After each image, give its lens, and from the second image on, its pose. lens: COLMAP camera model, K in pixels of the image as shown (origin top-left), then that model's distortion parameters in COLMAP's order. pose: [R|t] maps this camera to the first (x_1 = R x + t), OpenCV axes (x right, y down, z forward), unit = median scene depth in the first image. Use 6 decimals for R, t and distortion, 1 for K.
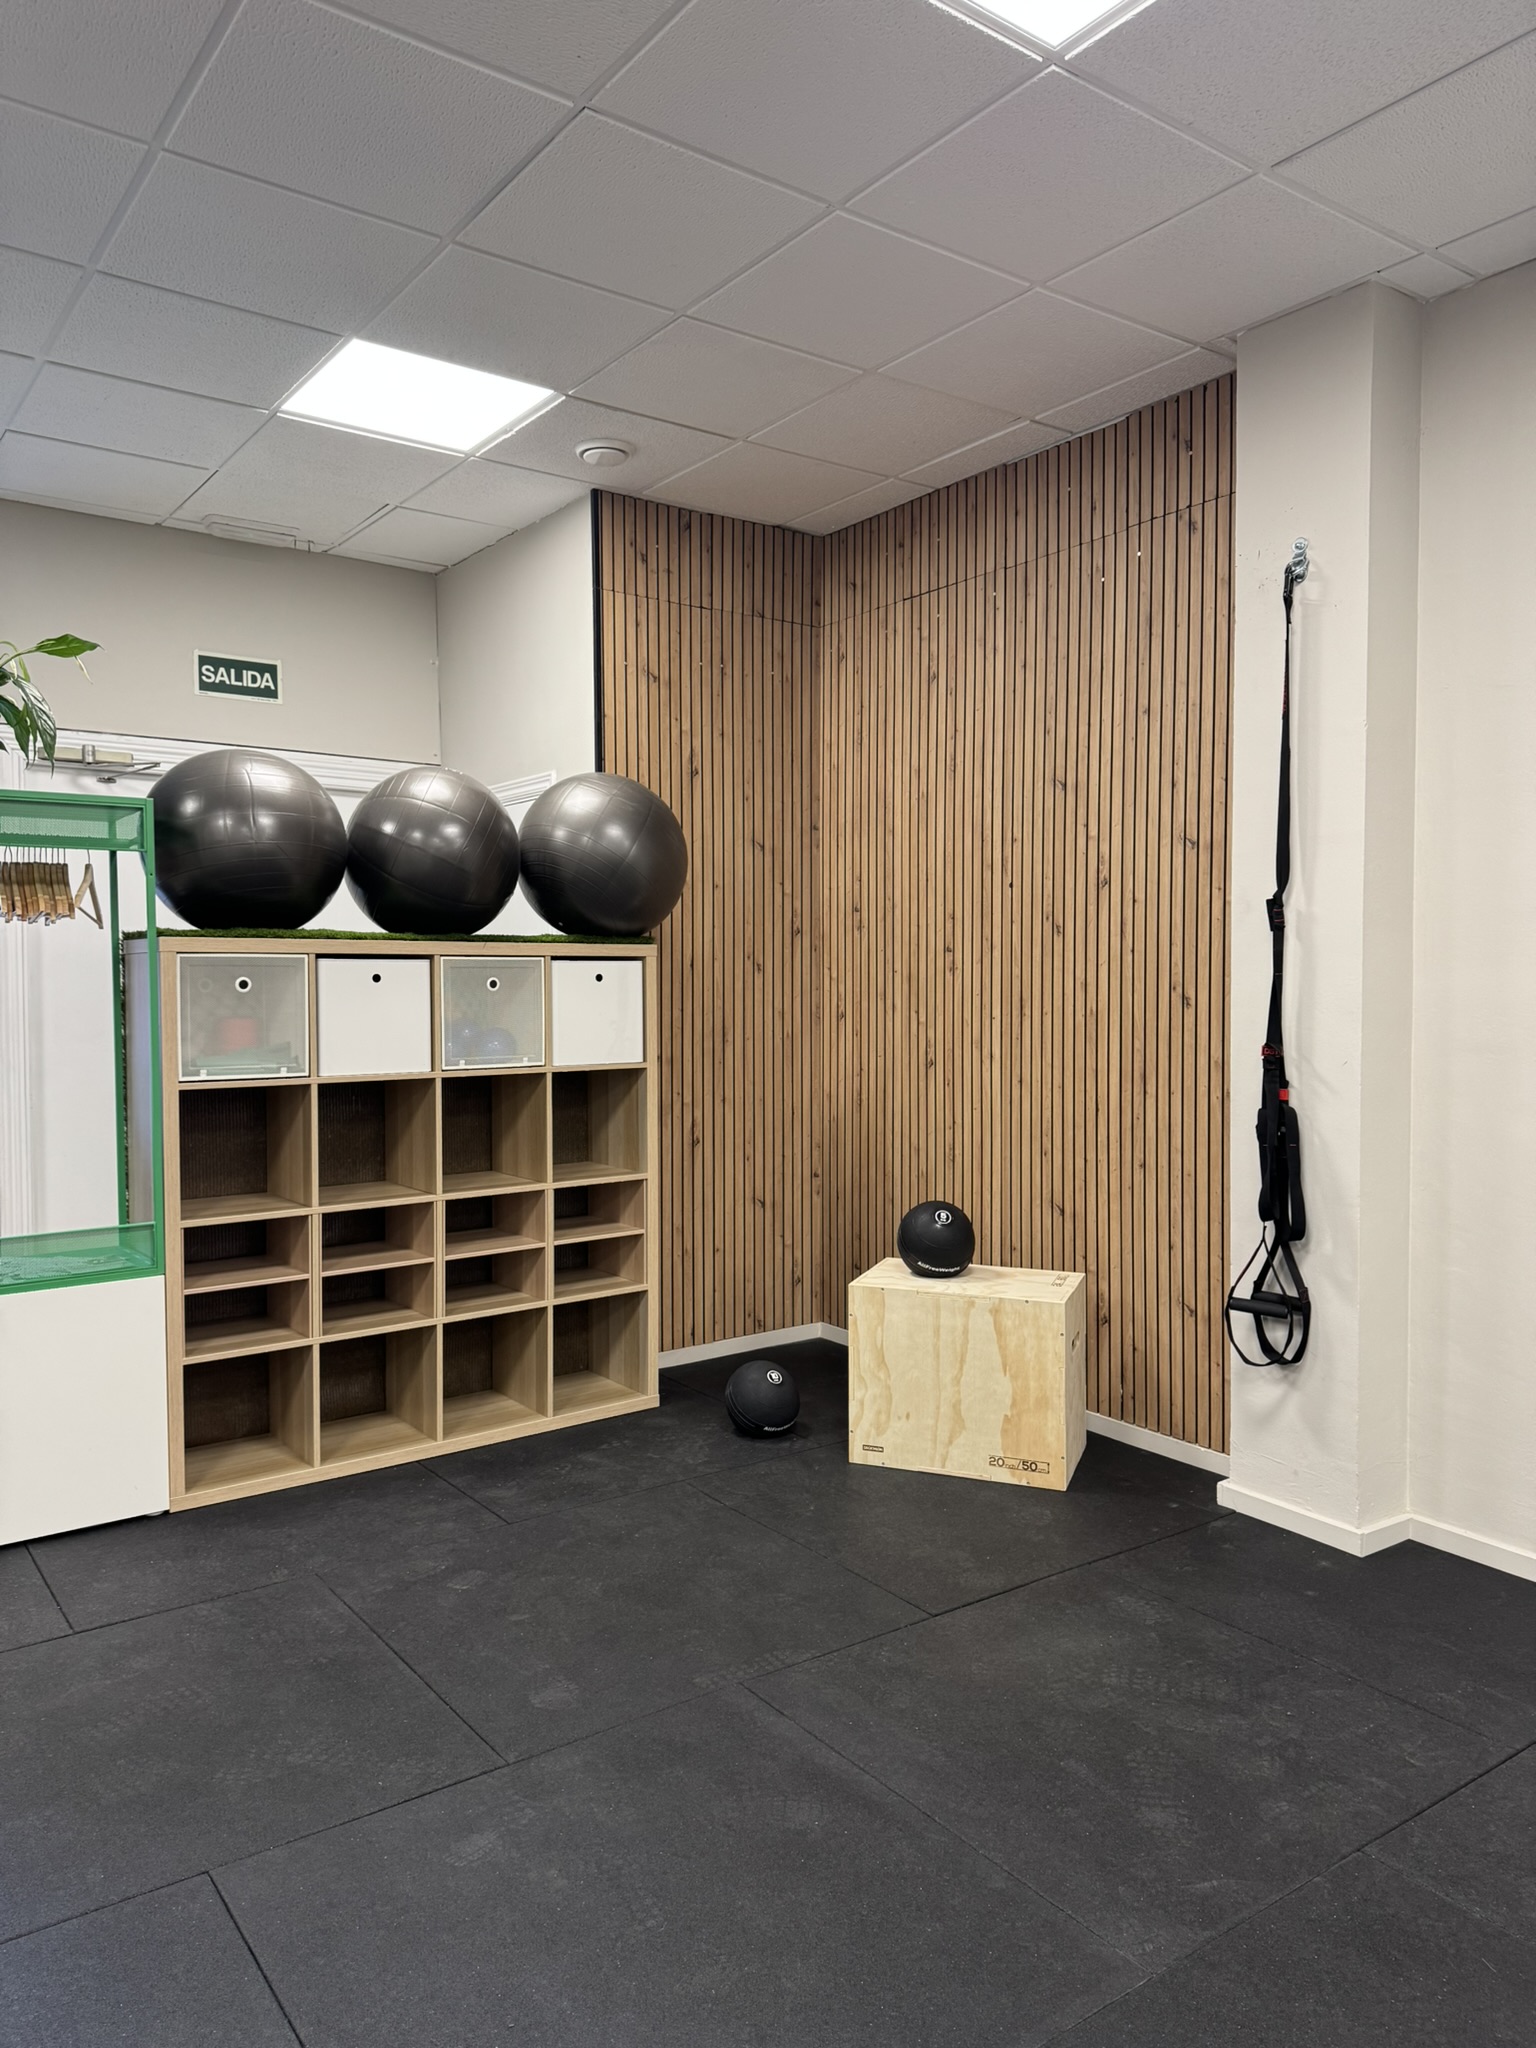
lens RADIAL K [[1452.7, 0, 812.2], [0, 1452.7, 1017.0], [0, 0, 1]] dist [0.061947, -0.070805]
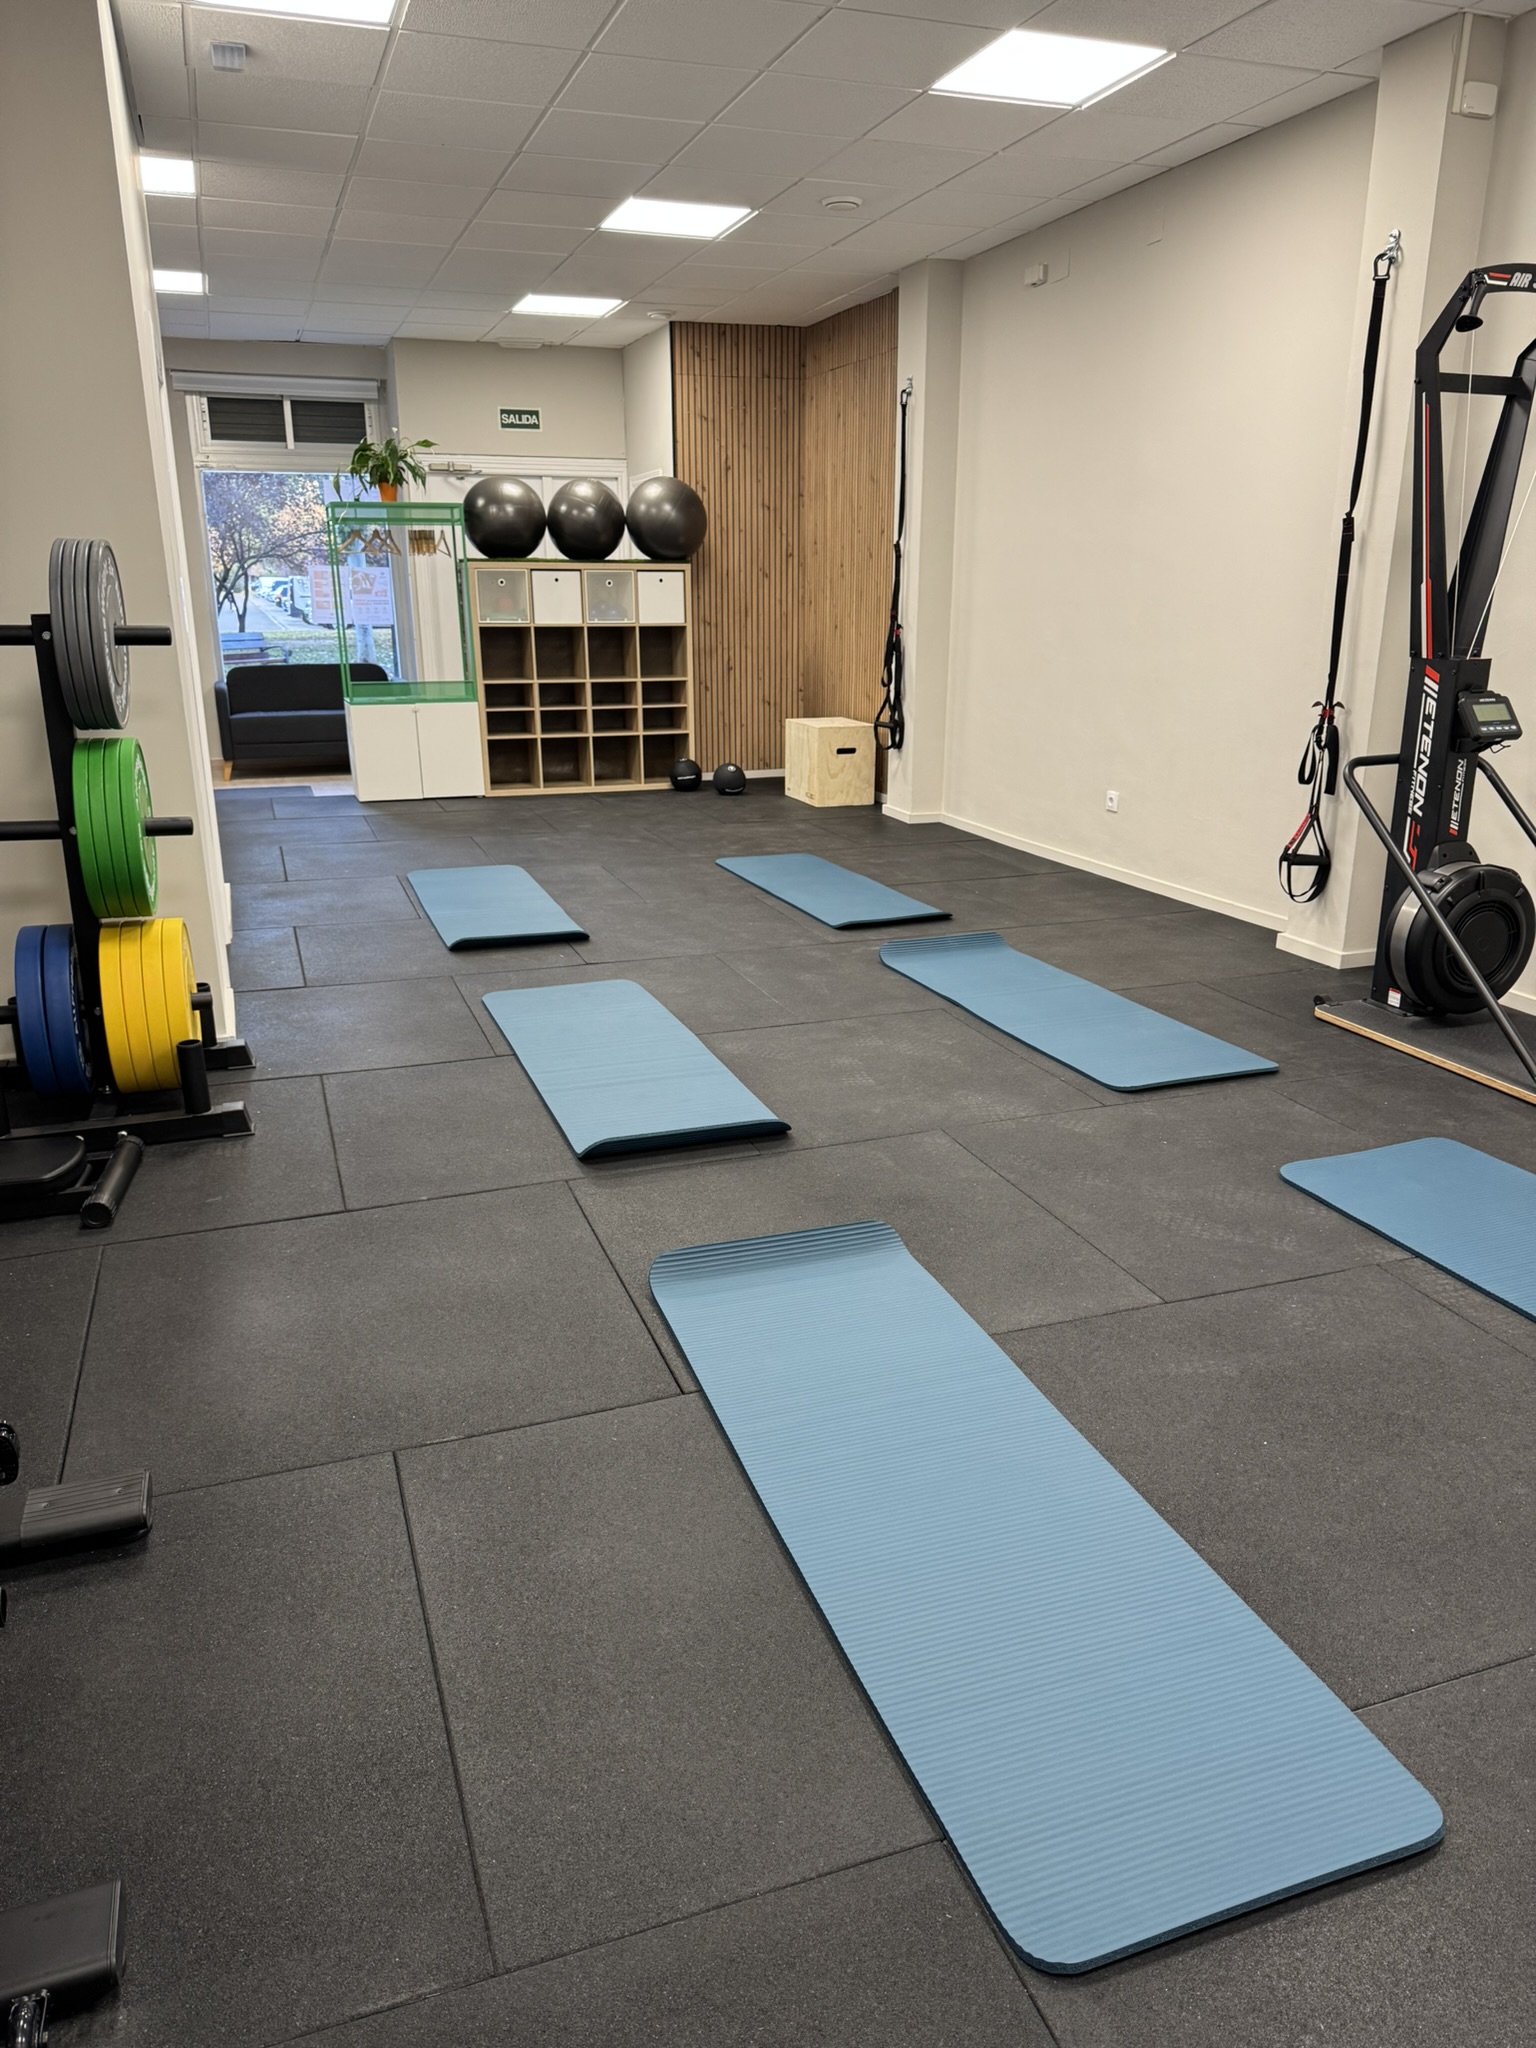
lens RADIAL K [[1452.7, 0, 770.6], [0, 1452.7, 1024.3], [0, 0, 1]] dist [0.061947, -0.070805]
pose [[0.954580, 0.085750, -0.285348, 0.719443], [-0.009510, 0.965972, 0.258470, 0.050131], [0.297802, -0.244017, 0.922914, -1.167831]]
